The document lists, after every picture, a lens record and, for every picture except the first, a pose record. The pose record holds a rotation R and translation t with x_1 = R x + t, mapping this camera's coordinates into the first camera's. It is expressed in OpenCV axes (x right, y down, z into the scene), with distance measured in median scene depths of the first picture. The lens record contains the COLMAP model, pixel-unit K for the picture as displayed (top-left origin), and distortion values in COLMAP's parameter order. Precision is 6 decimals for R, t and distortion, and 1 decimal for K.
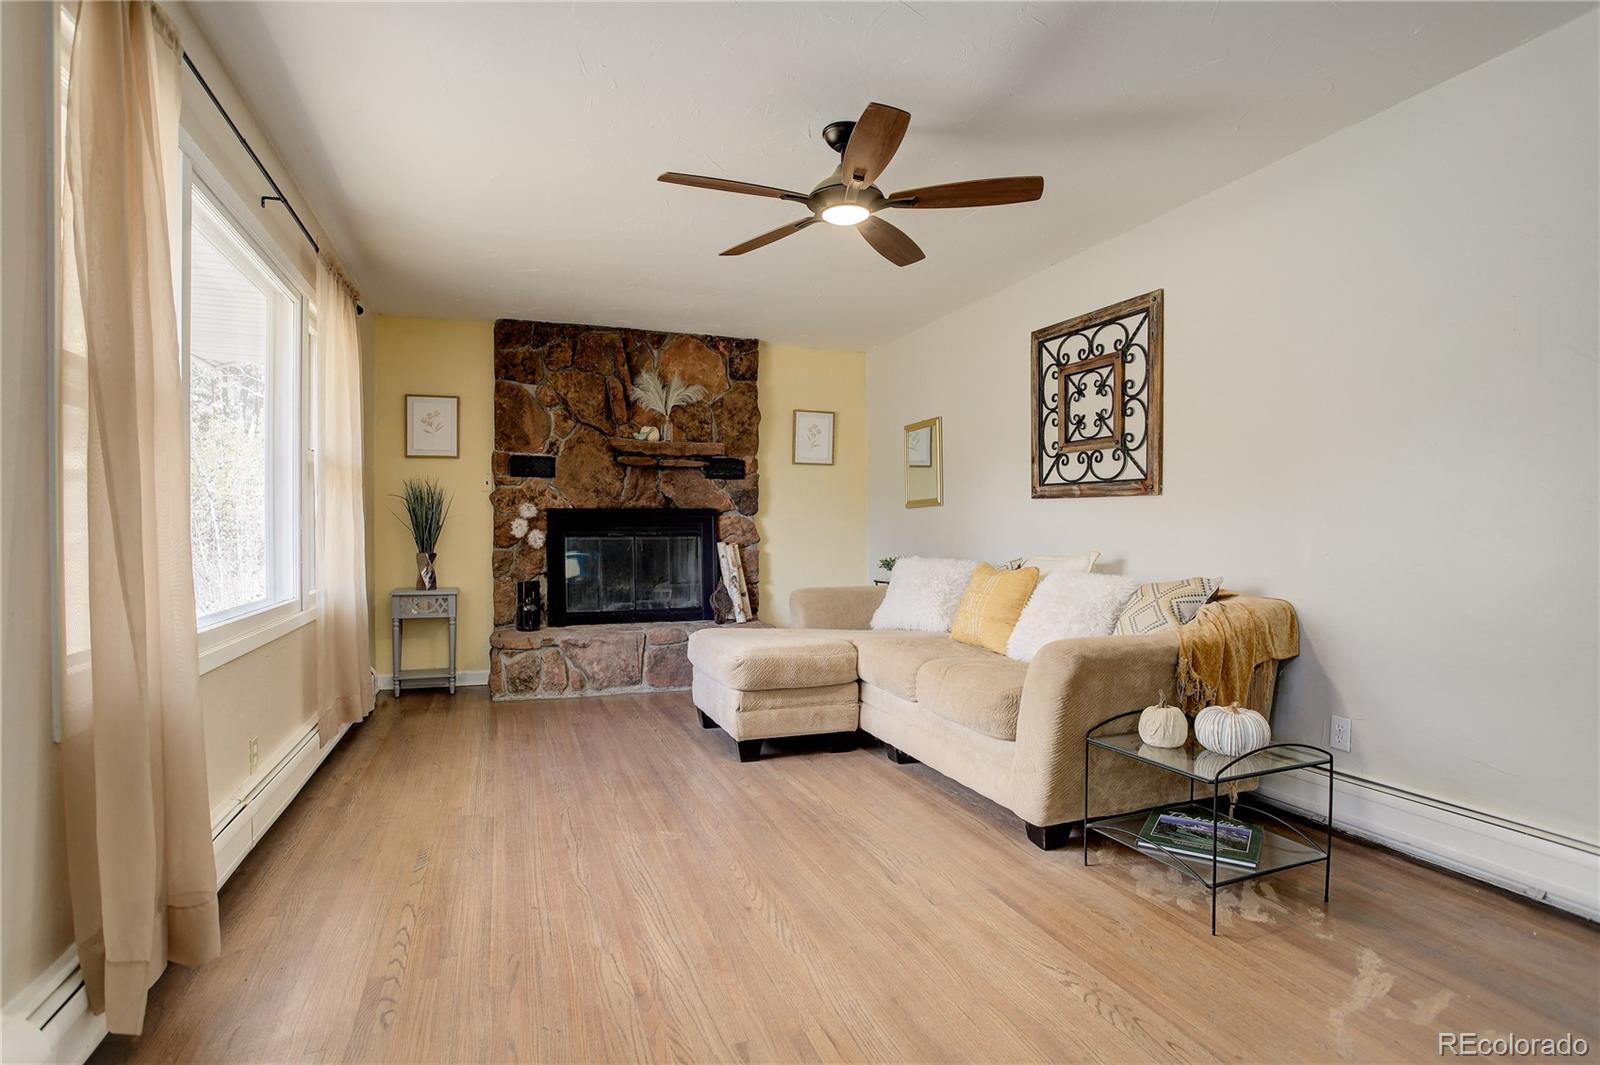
lens RADIAL K [[792.6, 0, 784.2], [0, 792.6, 531.7], [0, 0, 1]] dist [-0.058899, 0.019589]
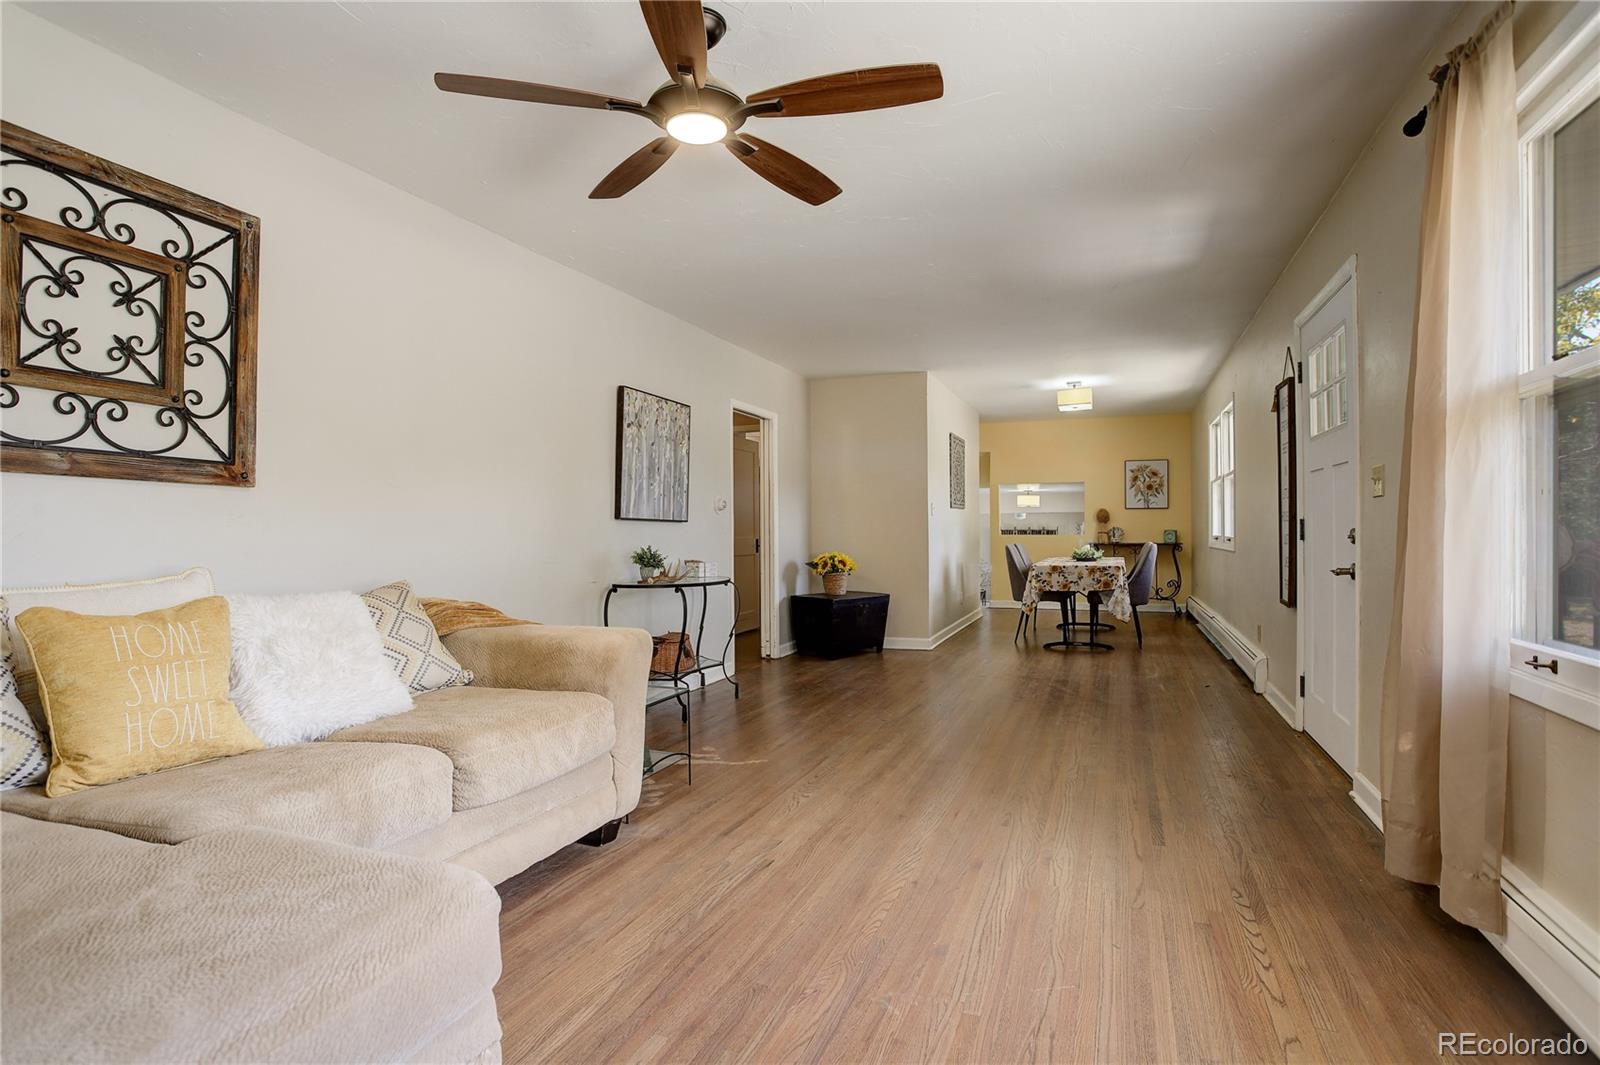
lens RADIAL K [[792.6, 0, 793.2], [0, 792.6, 531.3], [0, 0, 1]] dist [-0.058899, 0.019589]
pose [[-0.740566, 0.005479, 0.671961, -0.377829], [0.008705, 0.999961, 0.001440, -0.000815], [-0.671927, 0.006916, -0.740585, 1.115127]]
